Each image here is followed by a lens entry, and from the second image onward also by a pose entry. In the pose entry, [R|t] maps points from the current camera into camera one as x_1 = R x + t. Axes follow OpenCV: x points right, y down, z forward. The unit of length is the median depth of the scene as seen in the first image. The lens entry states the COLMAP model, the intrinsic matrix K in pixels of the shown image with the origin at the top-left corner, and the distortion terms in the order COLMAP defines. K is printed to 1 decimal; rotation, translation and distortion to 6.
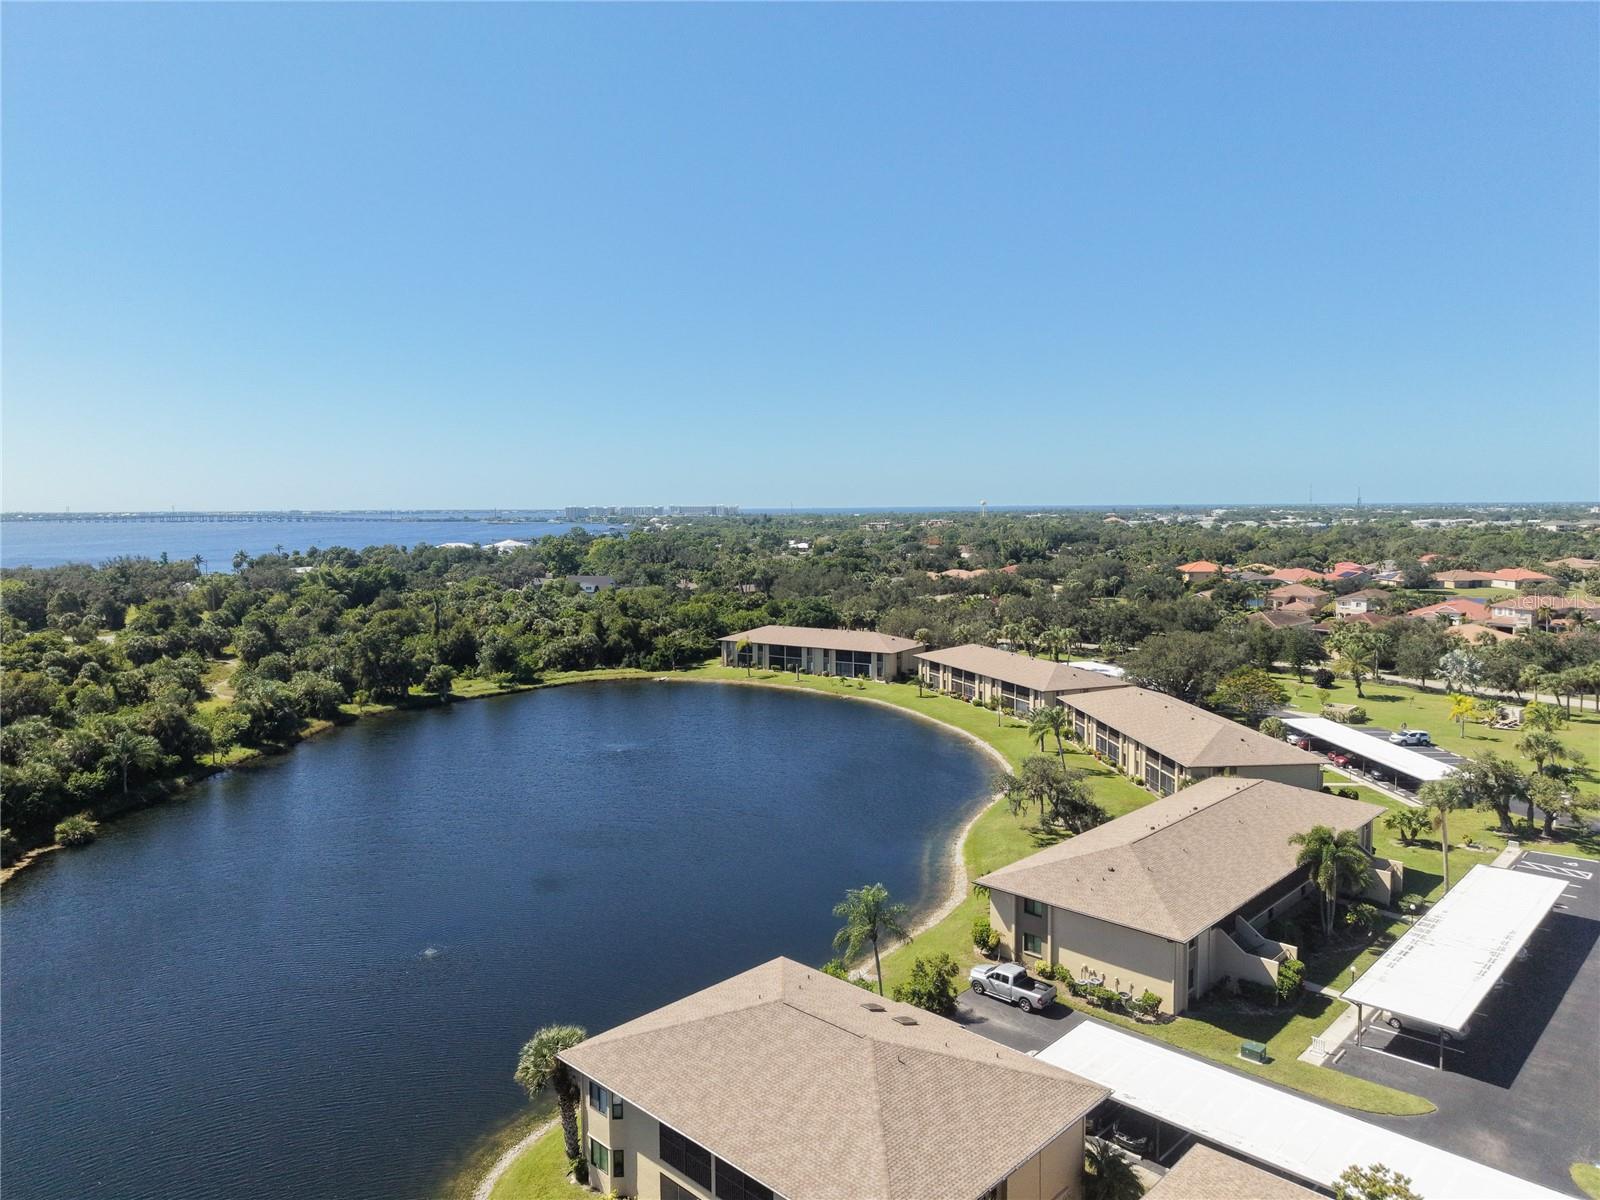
lens RADIAL K [[1060.2, 0, 783.5], [0, 1060.2, 550.6], [0, 0, 1]] dist [0.032060, -0.067922]
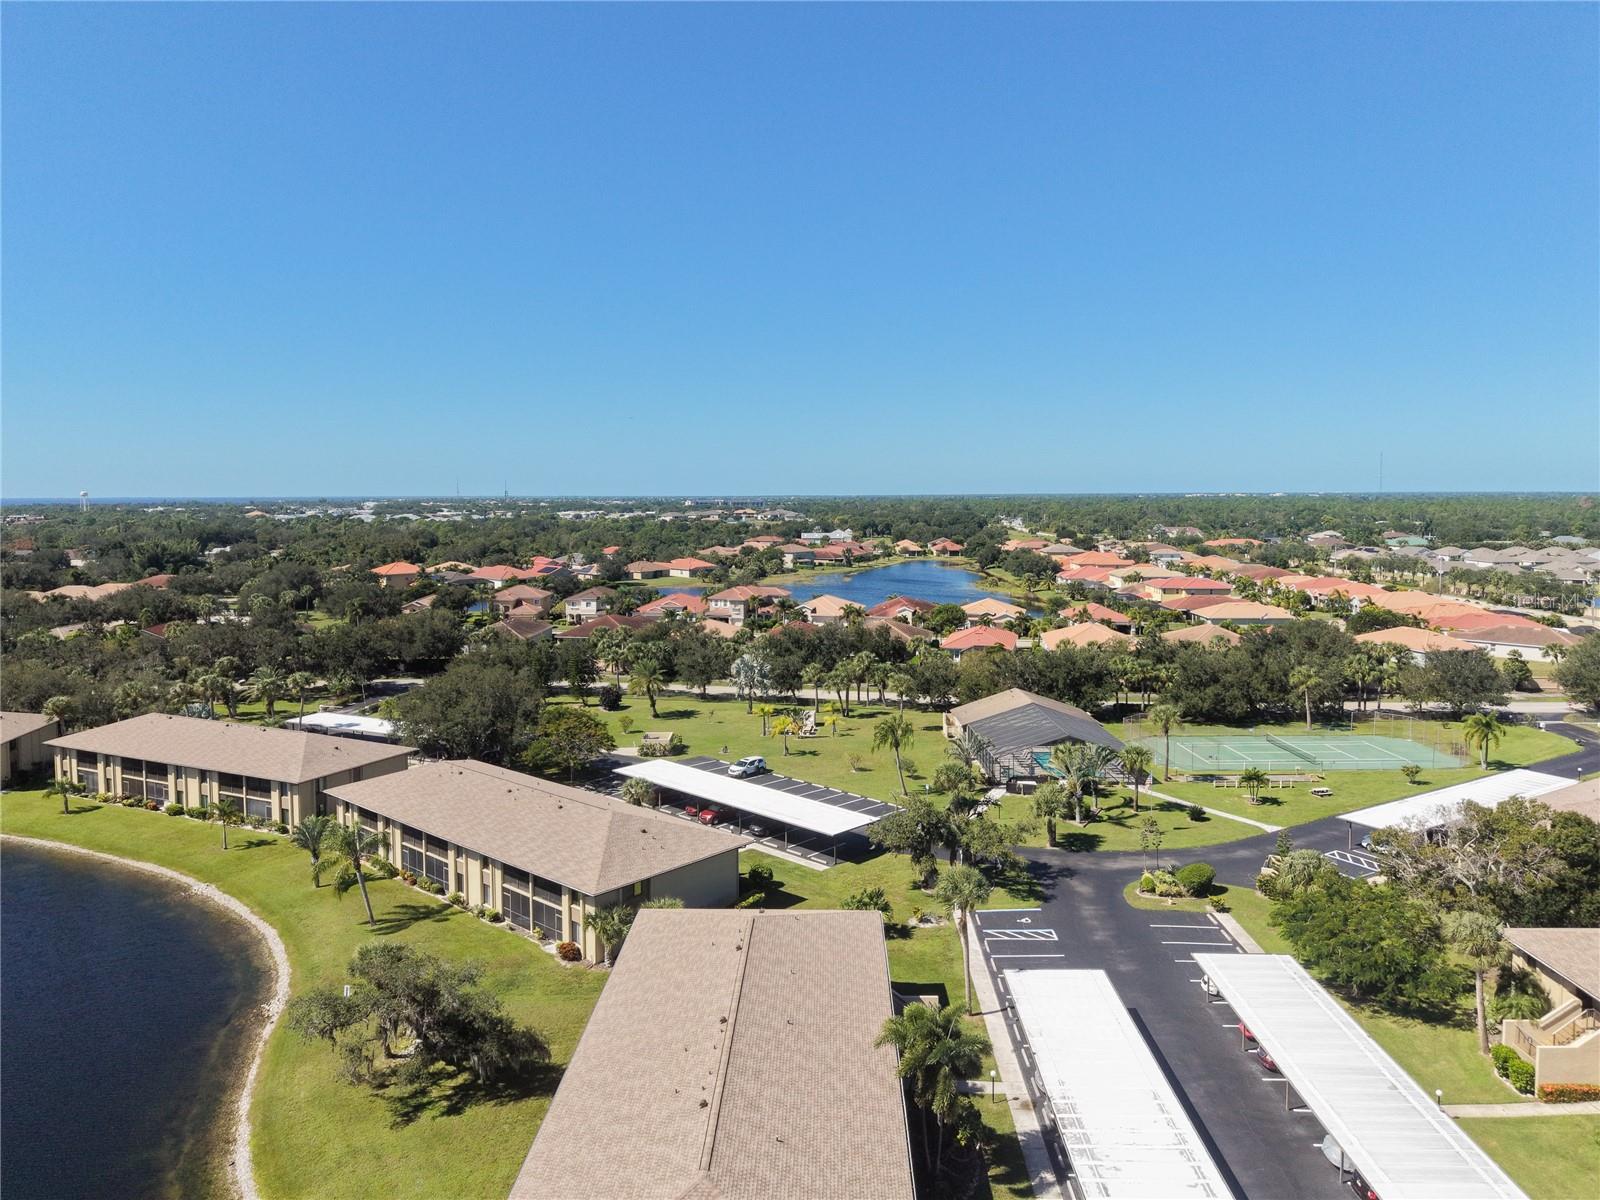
lens RADIAL K [[1106.1, 0, 795.6], [0, 1106.1, 602.0], [0, 0, 1]] dist [0.013368, -0.032258]
pose [[0.727398, -0.062478, 0.683366, 0.006862], [0.027330, 0.997694, 0.062125, -0.010237], [-0.685671, -0.026514, 0.727428, 0.231087]]
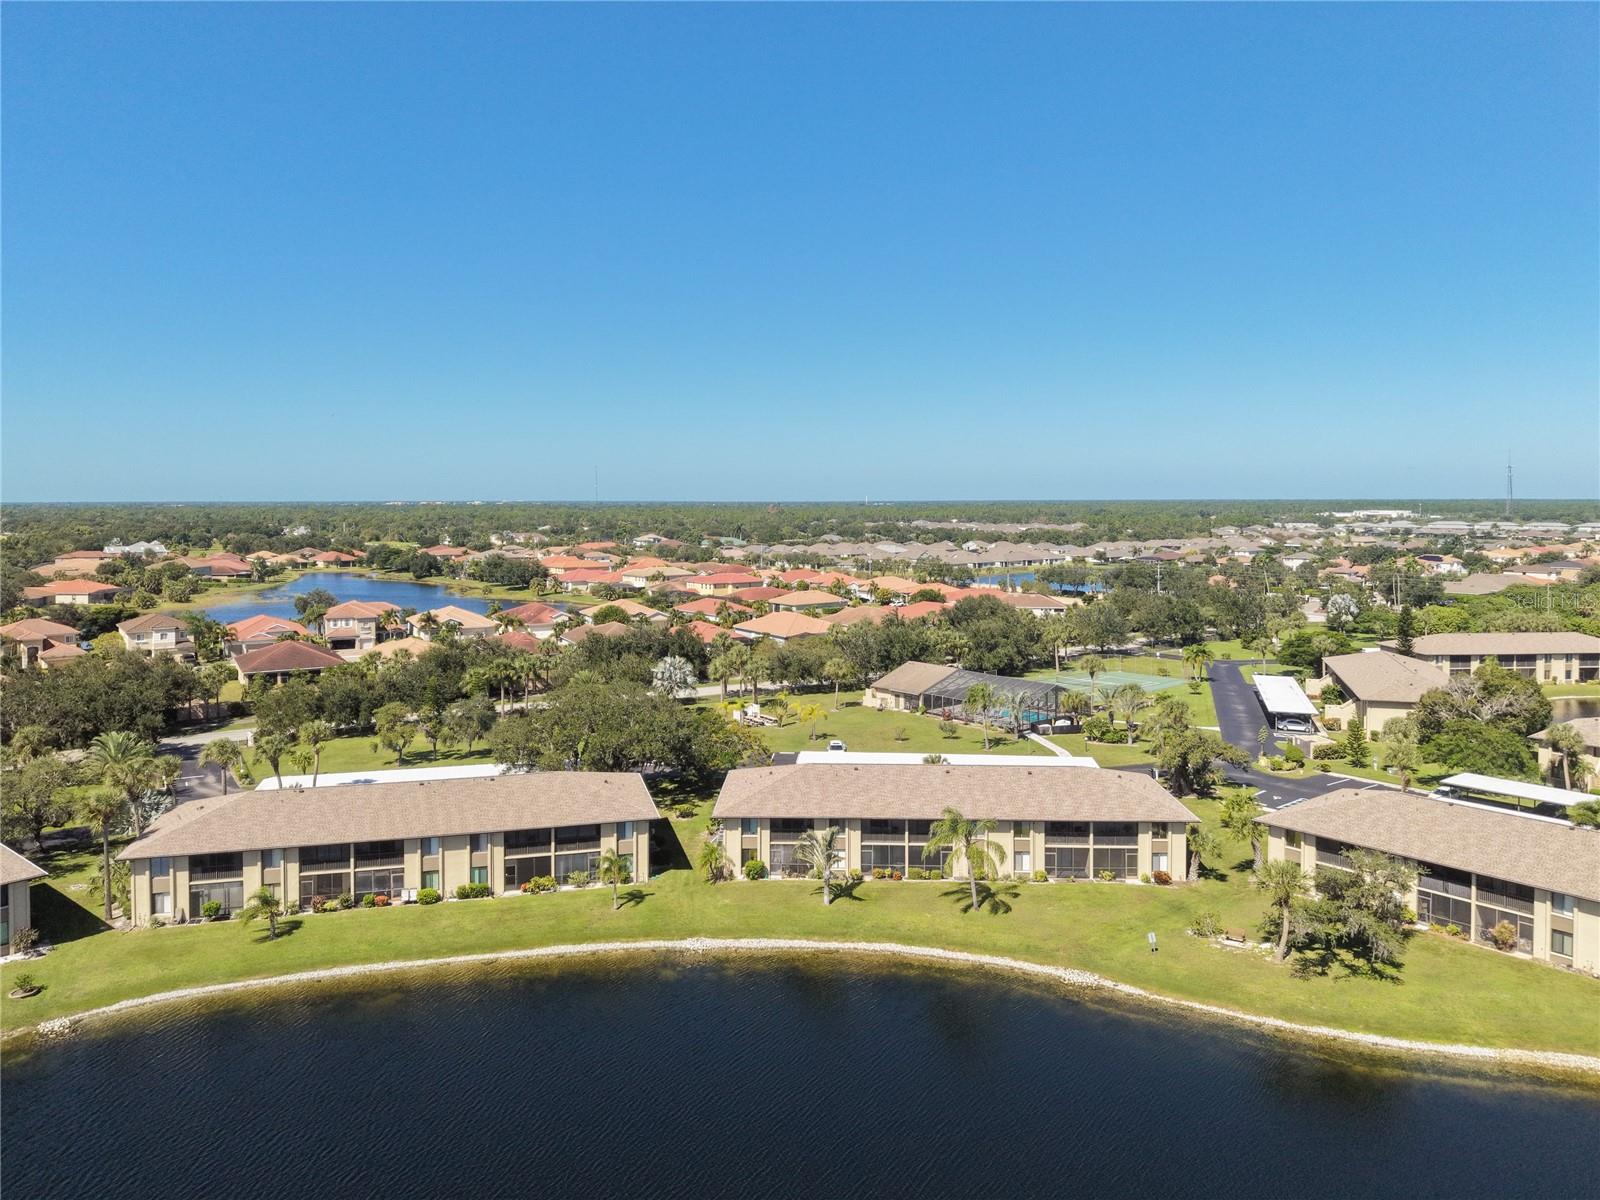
lens RADIAL K [[1120.8, 0, 806.2], [0, 1120.8, 538.5], [0, 0, 1]] dist [0.011210, -0.029412]
pose [[0.113253, -0.029914, 0.993116, -0.266681], [0.046243, 0.998622, 0.024807, -0.023533], [-0.992489, 0.043115, 0.114481, 0.656843]]
